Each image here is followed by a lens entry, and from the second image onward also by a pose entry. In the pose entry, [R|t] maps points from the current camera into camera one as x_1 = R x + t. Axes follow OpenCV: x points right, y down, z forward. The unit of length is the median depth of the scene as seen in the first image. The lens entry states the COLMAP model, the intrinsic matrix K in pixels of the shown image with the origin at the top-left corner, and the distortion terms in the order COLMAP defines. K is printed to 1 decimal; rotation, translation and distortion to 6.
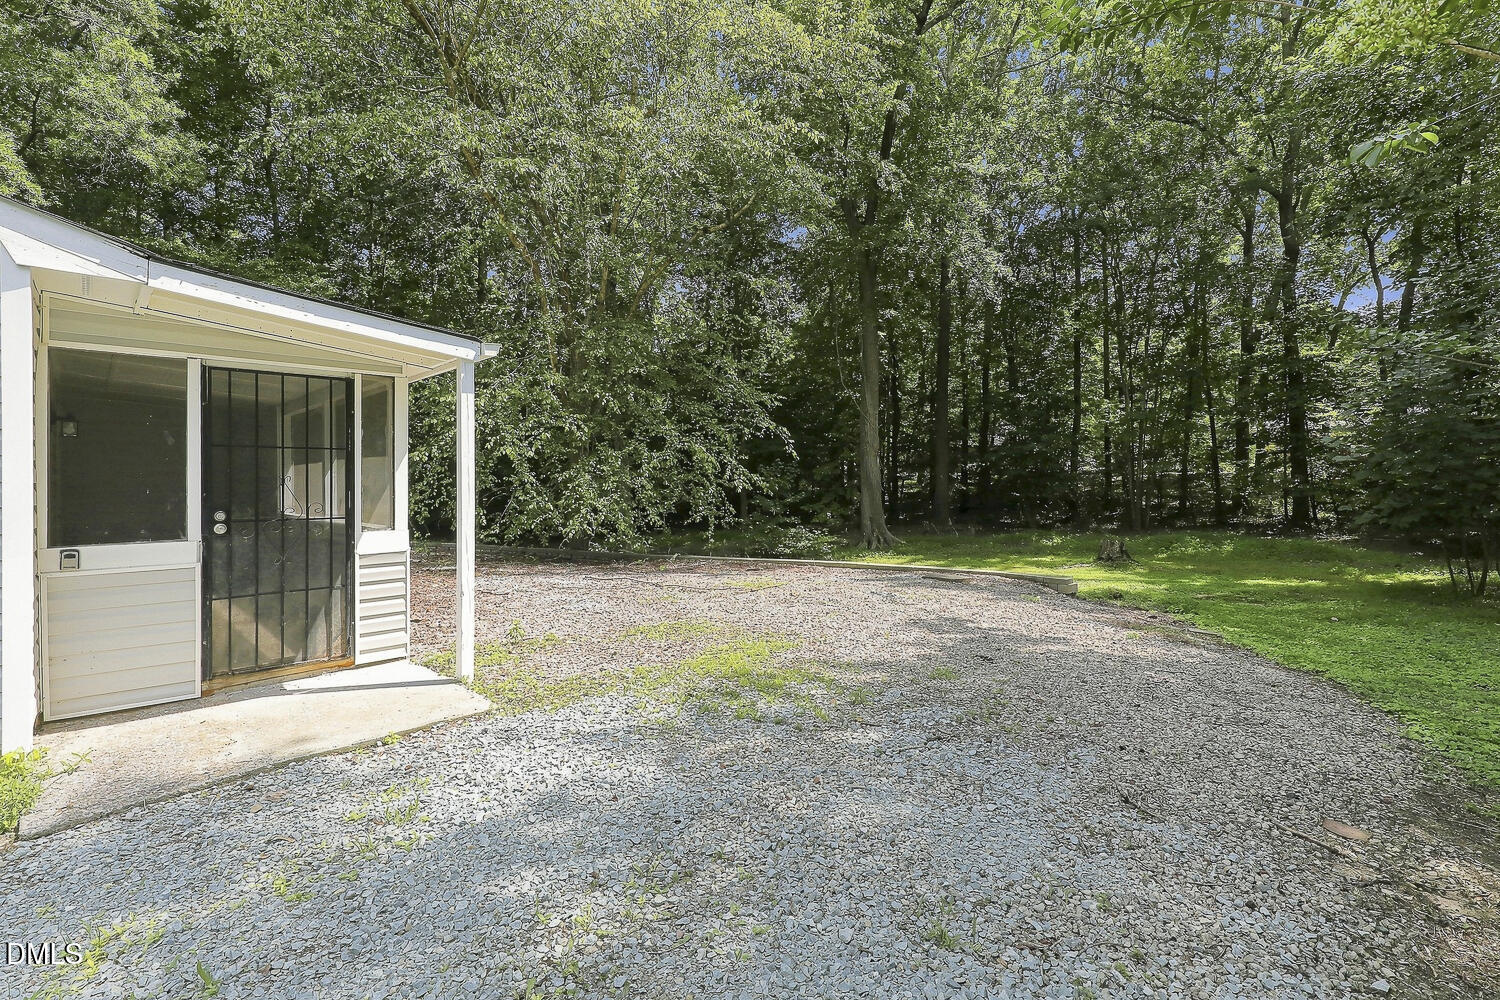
lens RADIAL K [[689.4, 0, 753.8], [0, 689.4, 478.1], [0, 0, 1]] dist [0.001711, 0.000073]
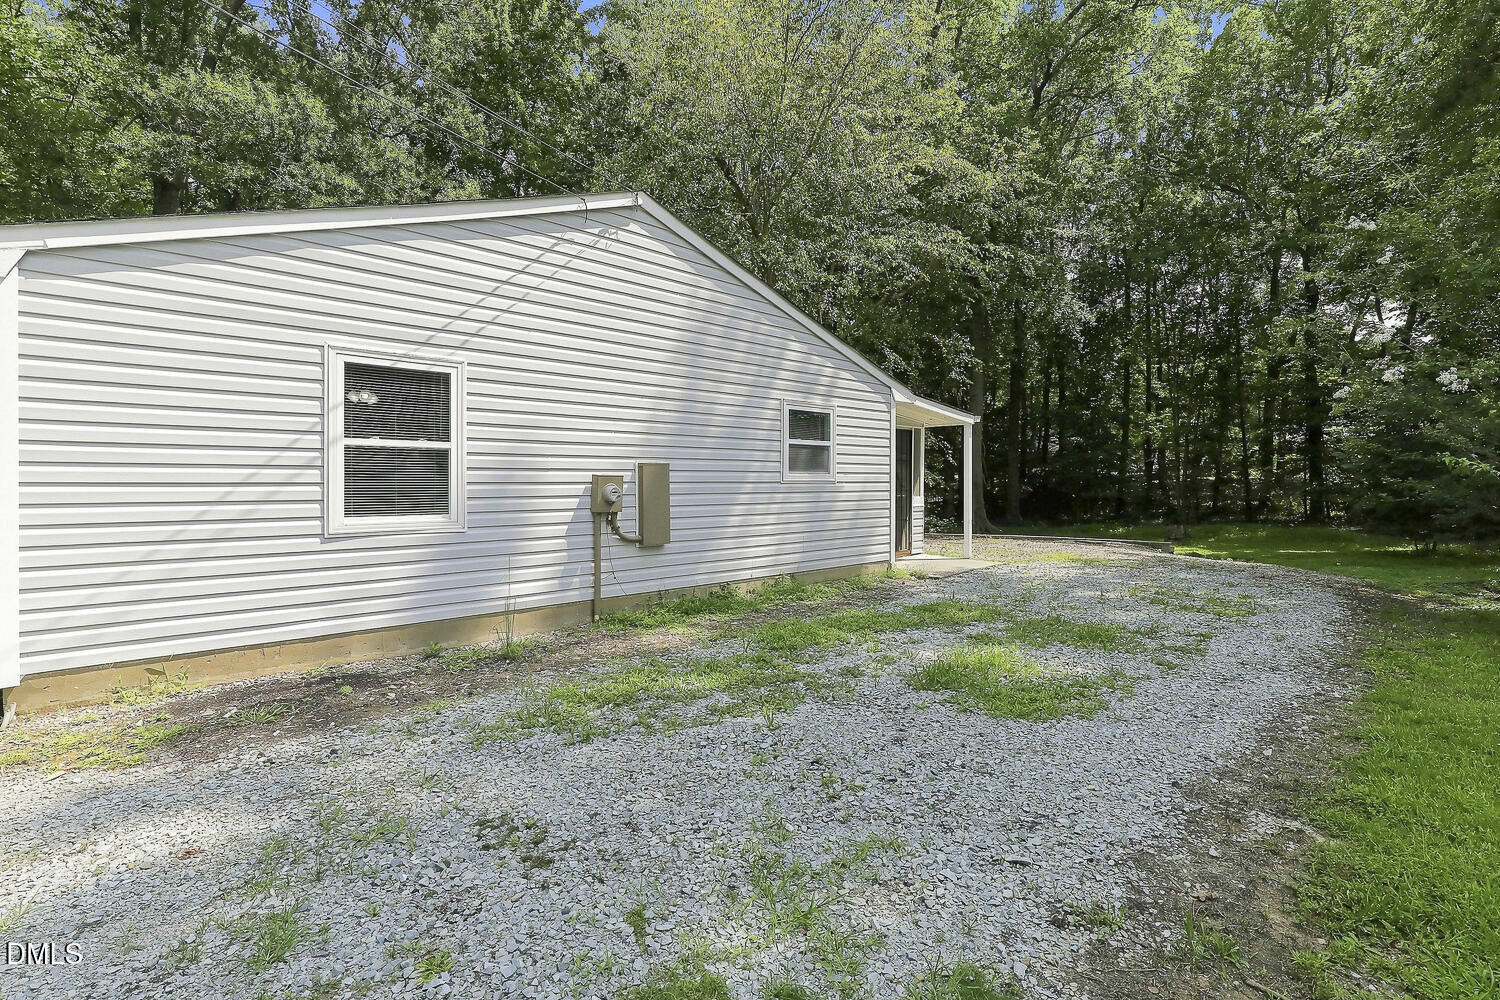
lens RADIAL K [[708.3, 0, 749.2], [0, 708.3, 483.9], [0, 0, 1]] dist [-0.000124, 0.000025]
pose [[0.999971, 0.006898, -0.003220, -0.196139], [-0.006887, 0.999970, 0.003491, 0.005673], [0.003244, -0.003469, 0.999989, -0.240959]]
